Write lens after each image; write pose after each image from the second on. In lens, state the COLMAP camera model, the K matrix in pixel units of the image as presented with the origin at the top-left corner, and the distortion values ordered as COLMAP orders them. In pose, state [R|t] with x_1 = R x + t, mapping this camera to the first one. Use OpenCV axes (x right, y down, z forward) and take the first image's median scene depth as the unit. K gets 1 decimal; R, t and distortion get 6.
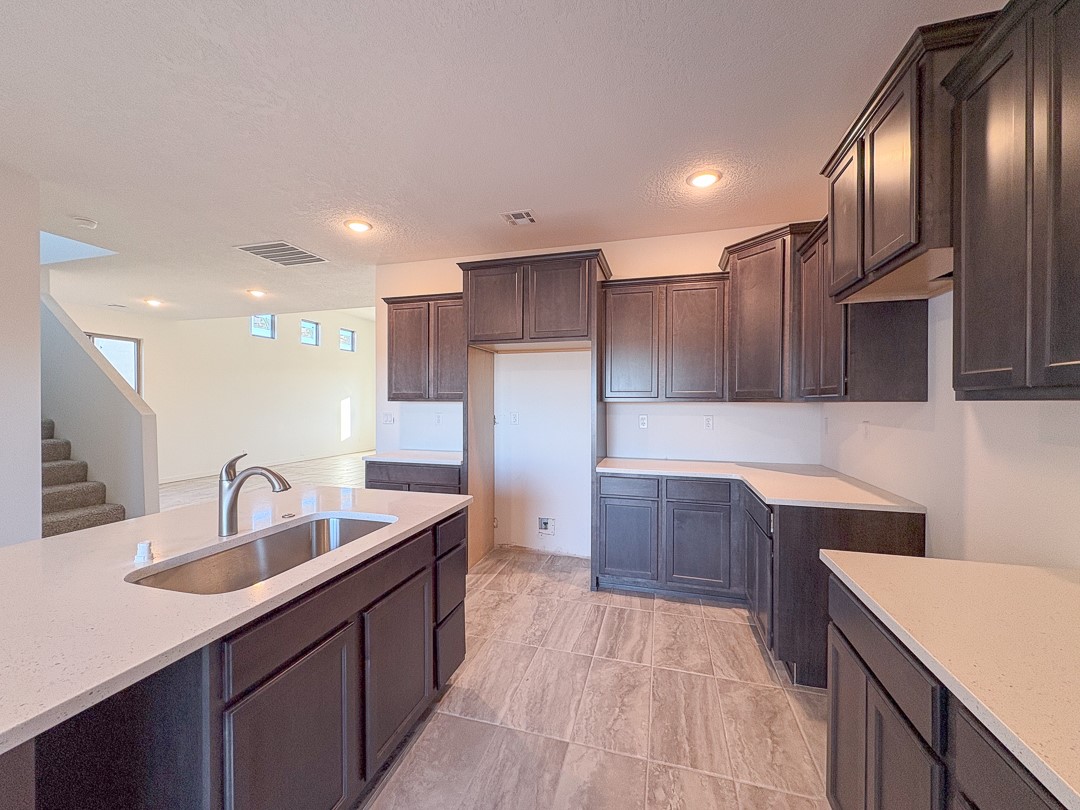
lens RADIAL K [[428.3, 0, 540.0], [0, 428.3, 405.0], [0, 0, 1]] dist [0.011957, 0.000005]
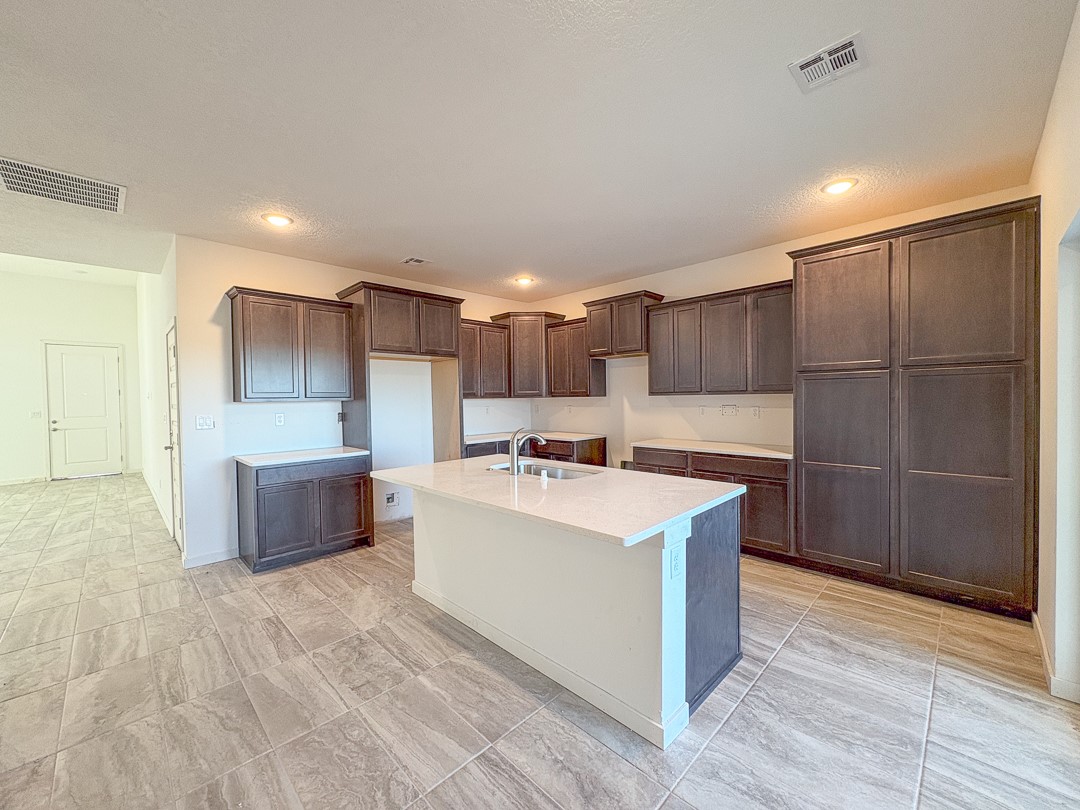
lens RADIAL K [[428.3, 0, 540.0], [0, 428.3, 405.0], [0, 0, 1]] dist [0.011957, 0.000005]
pose [[0.486385, -0.023065, 0.873440, -1.267989], [0.023744, 0.999631, 0.013175, 0.003119], [-0.873422, 0.014331, 0.486754, 0.022808]]
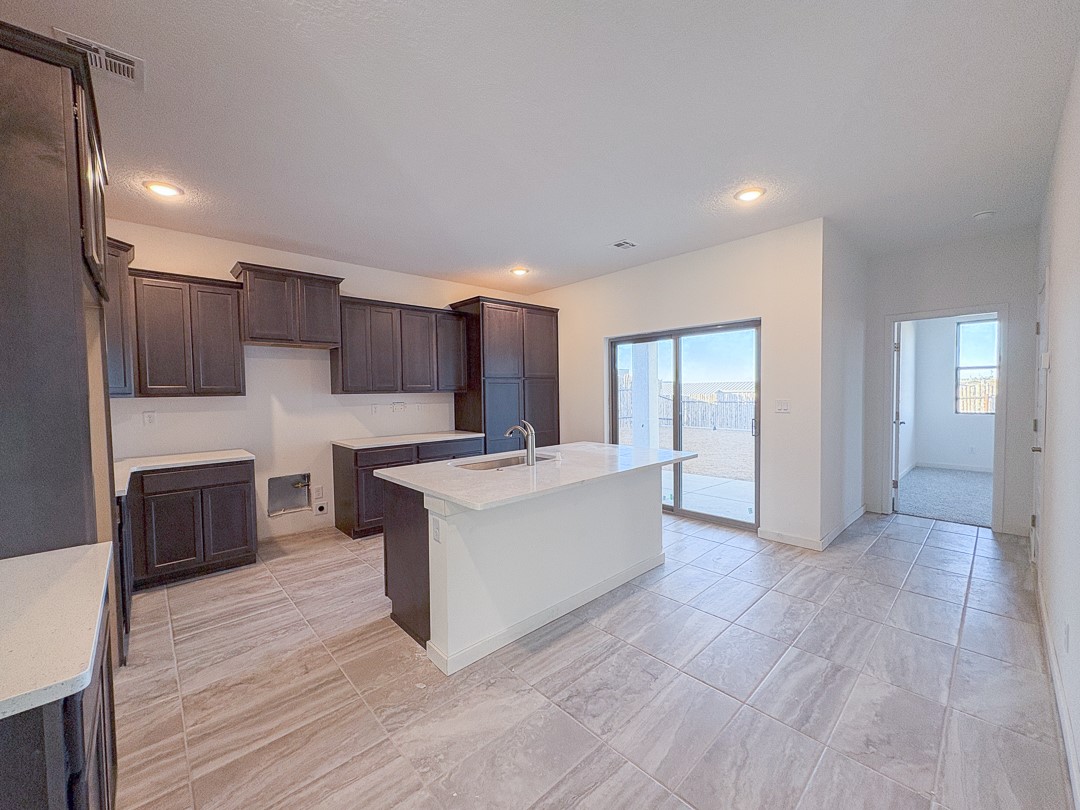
lens RADIAL K [[432.5, 0, 540.0], [0, 432.5, 405.0], [0, 0, 1]] dist [-0.000694, -0.000144]
pose [[-0.858773, 0.003493, 0.512345, -0.975770], [0.025291, 0.999047, 0.035579, 0.001093], [-0.511732, 0.043512, -0.858043, 1.472363]]
